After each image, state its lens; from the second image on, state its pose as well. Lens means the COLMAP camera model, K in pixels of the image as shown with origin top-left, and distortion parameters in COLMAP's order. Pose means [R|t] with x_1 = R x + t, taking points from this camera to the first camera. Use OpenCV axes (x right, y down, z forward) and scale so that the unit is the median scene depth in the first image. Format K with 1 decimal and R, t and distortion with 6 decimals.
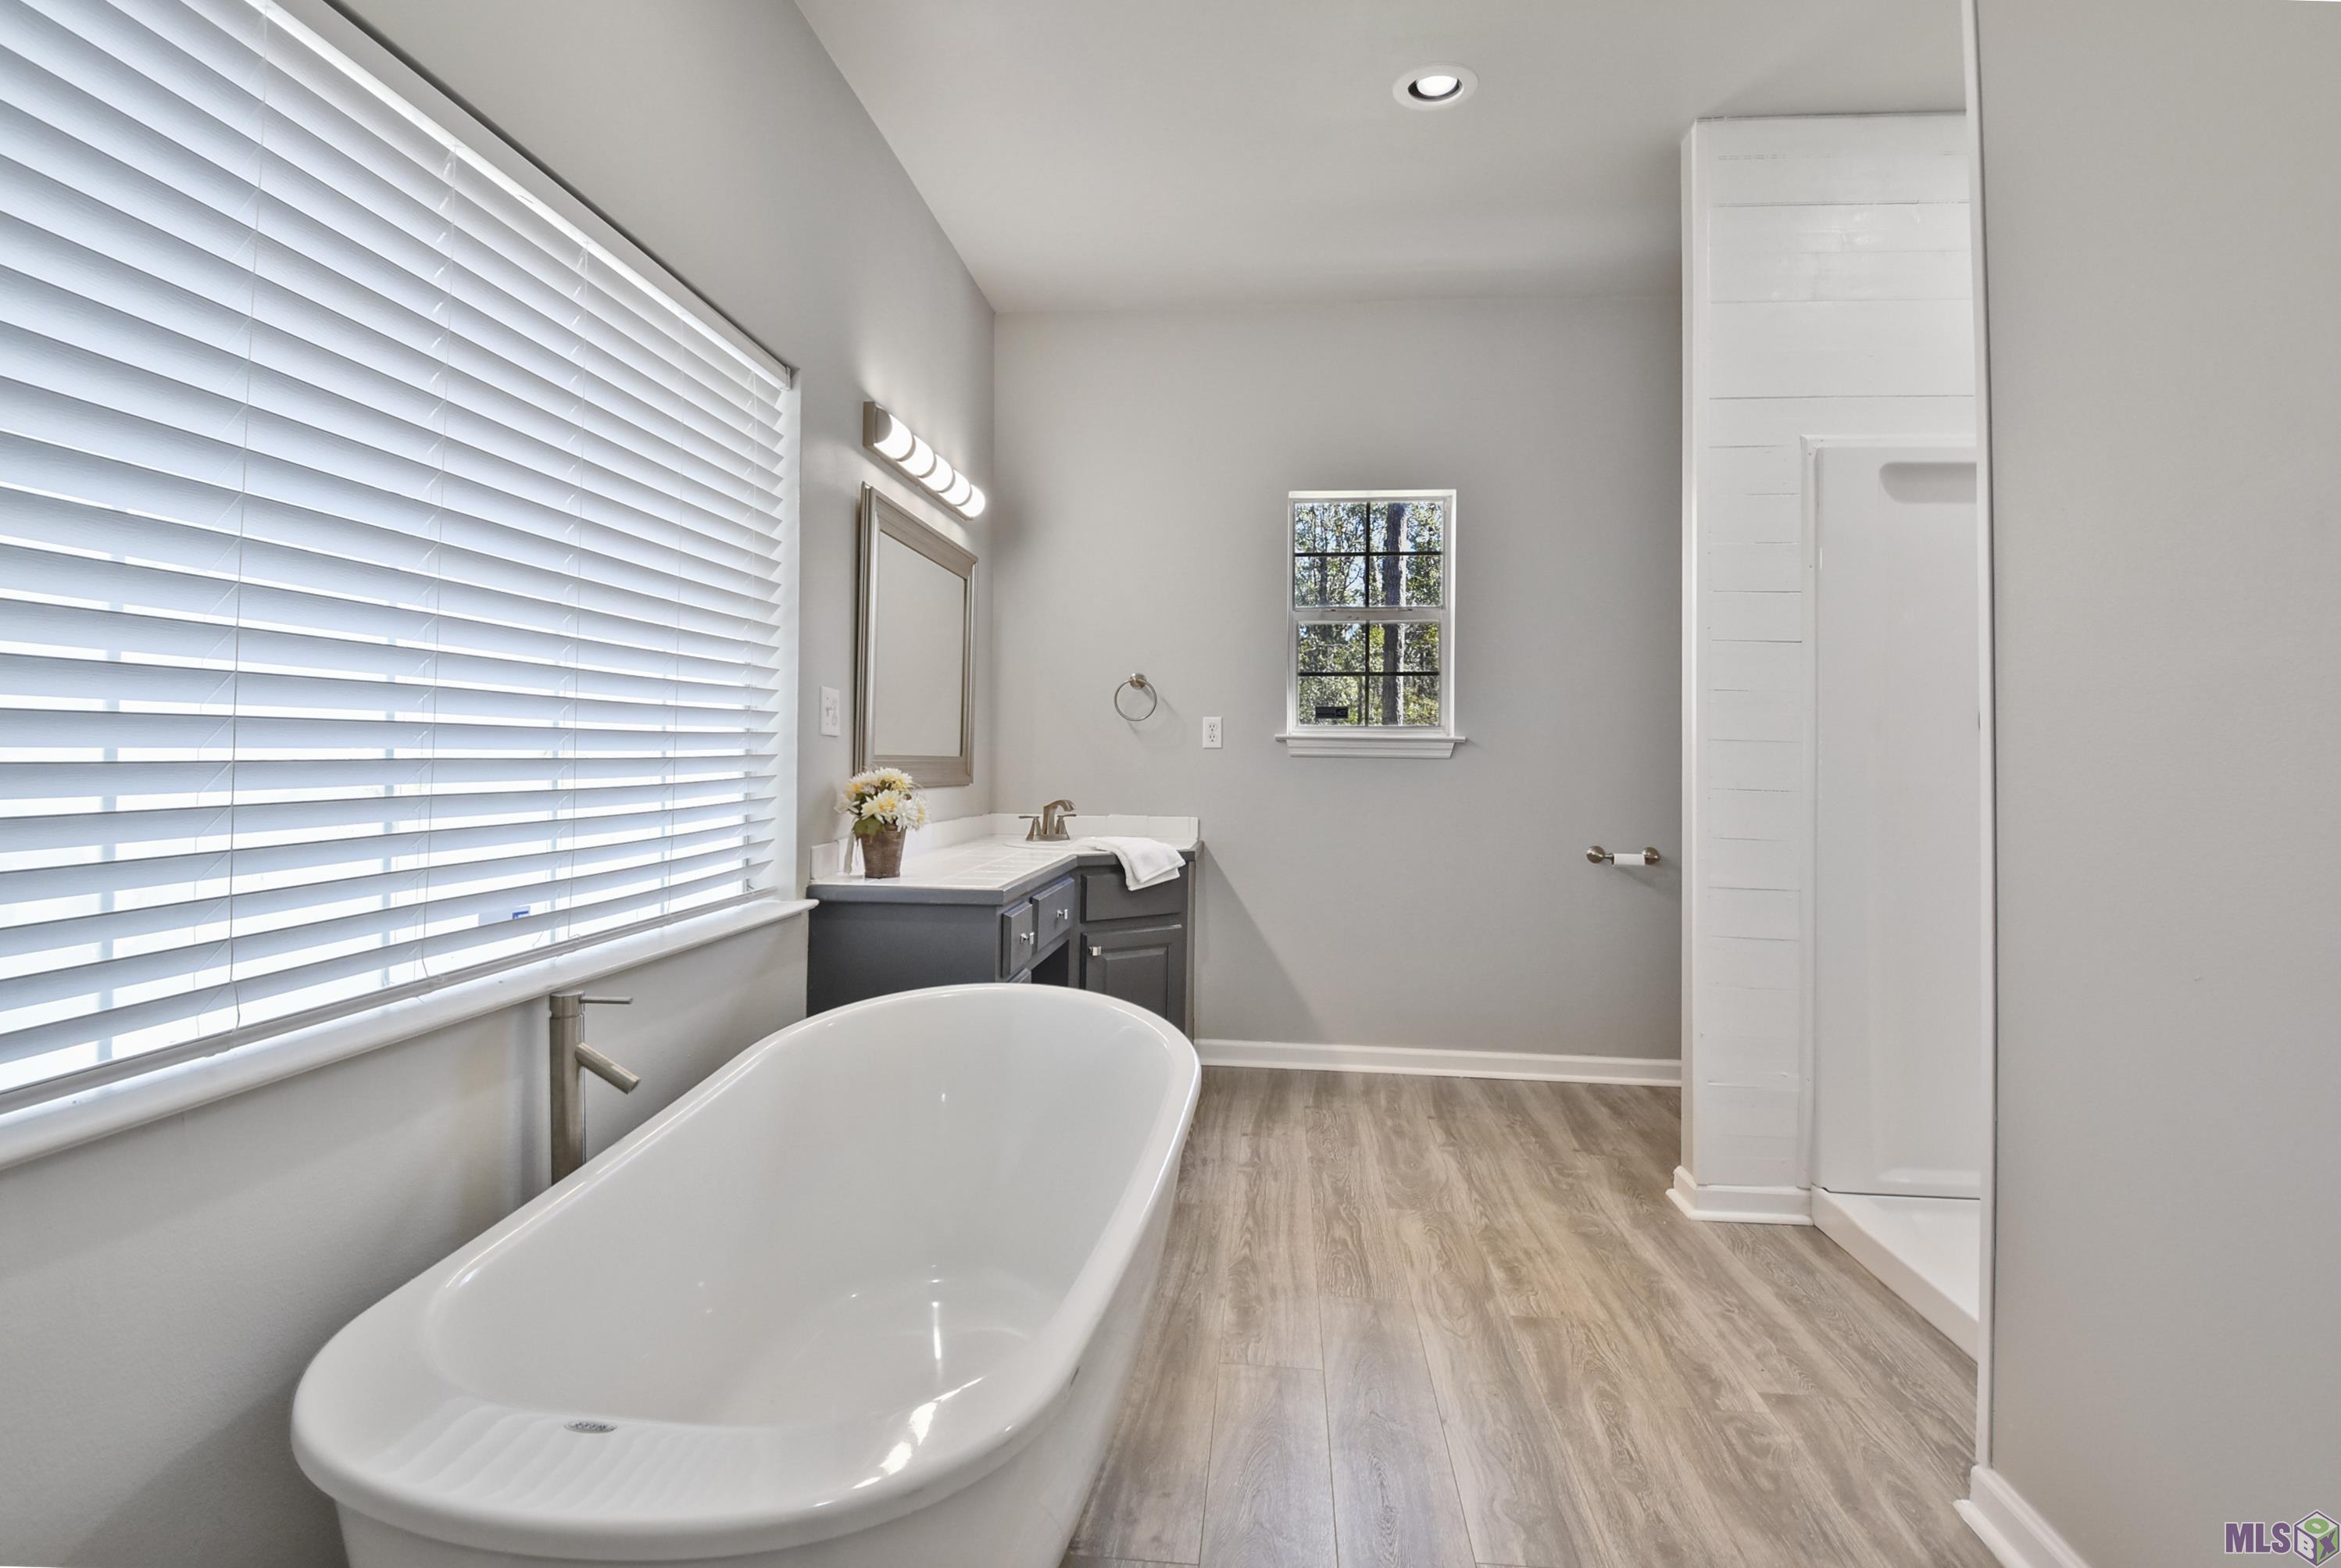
lens RADIAL K [[1123.0, 0, 1173.3], [0, 1123.0, 774.4], [0, 0, 1]] dist [-0.002582, -0.000122]
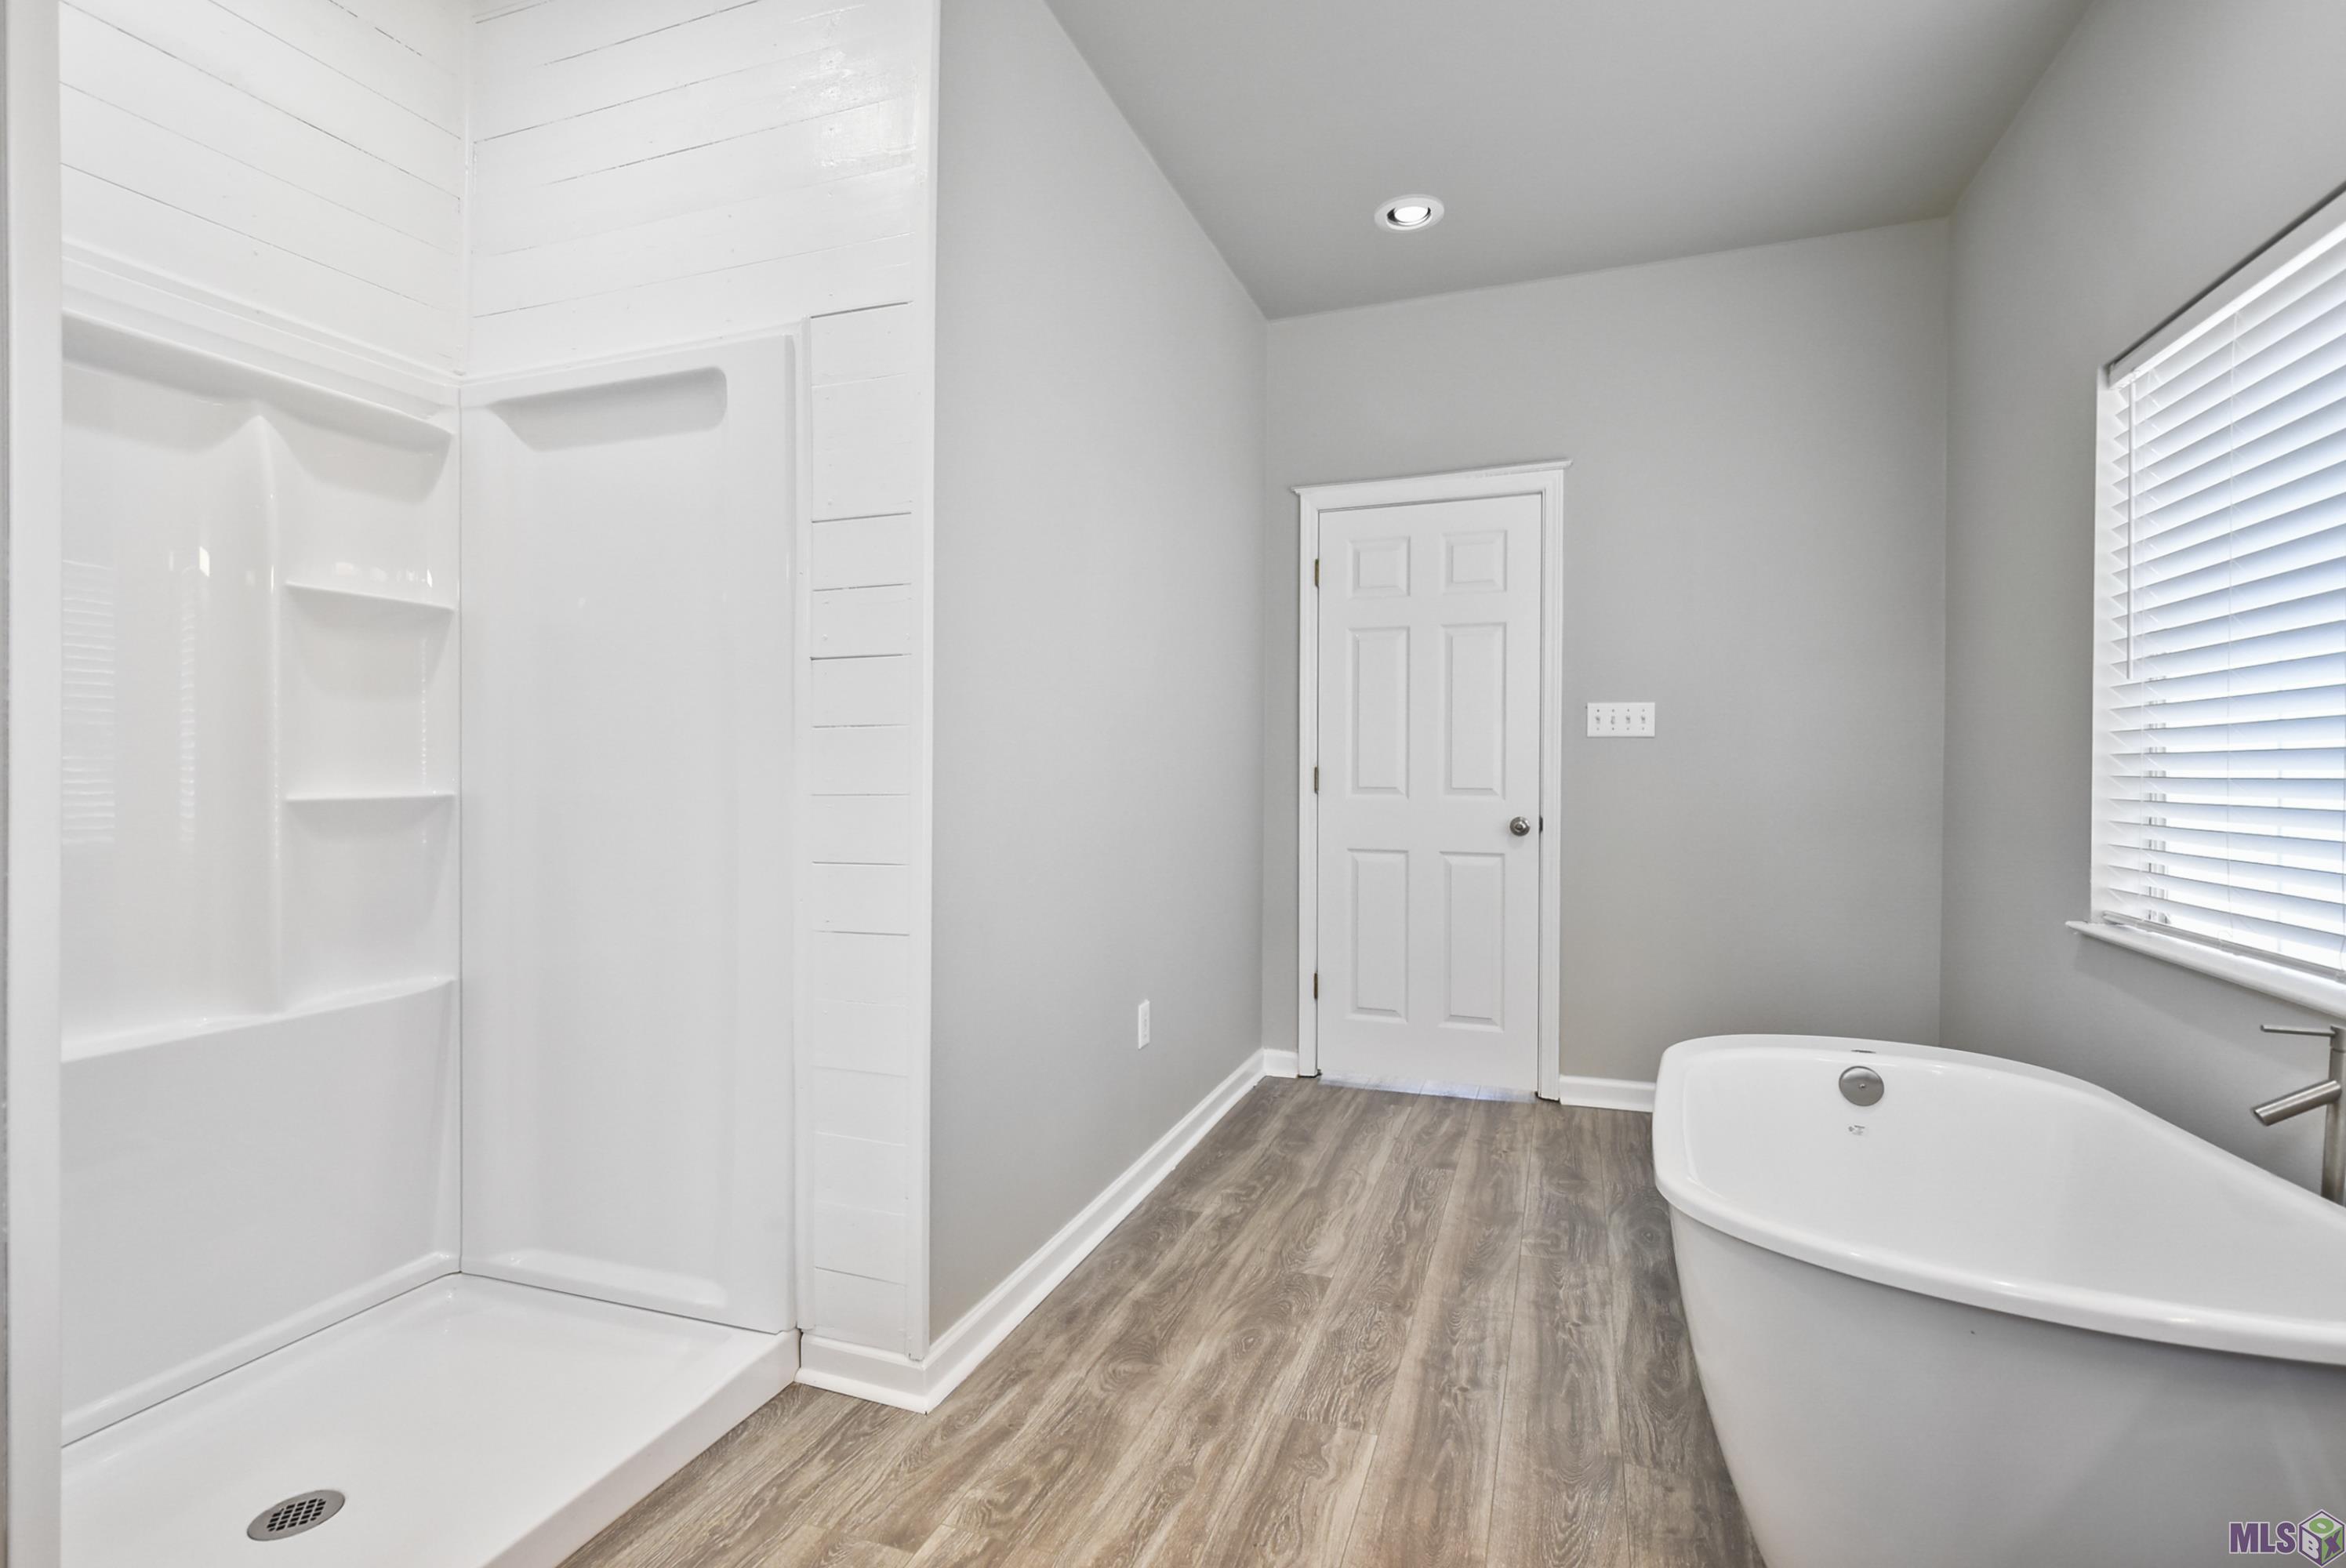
lens RADIAL K [[1125.4, 0, 1168.9], [0, 1125.4, 789.7], [0, 0, 1]] dist [-0.002582, -0.000122]
pose [[-0.968561, -0.022189, 0.247784, 0.186537], [-0.012061, 0.999031, 0.042319, -0.034415], [-0.248483, 0.038000, -0.967891, 2.007924]]
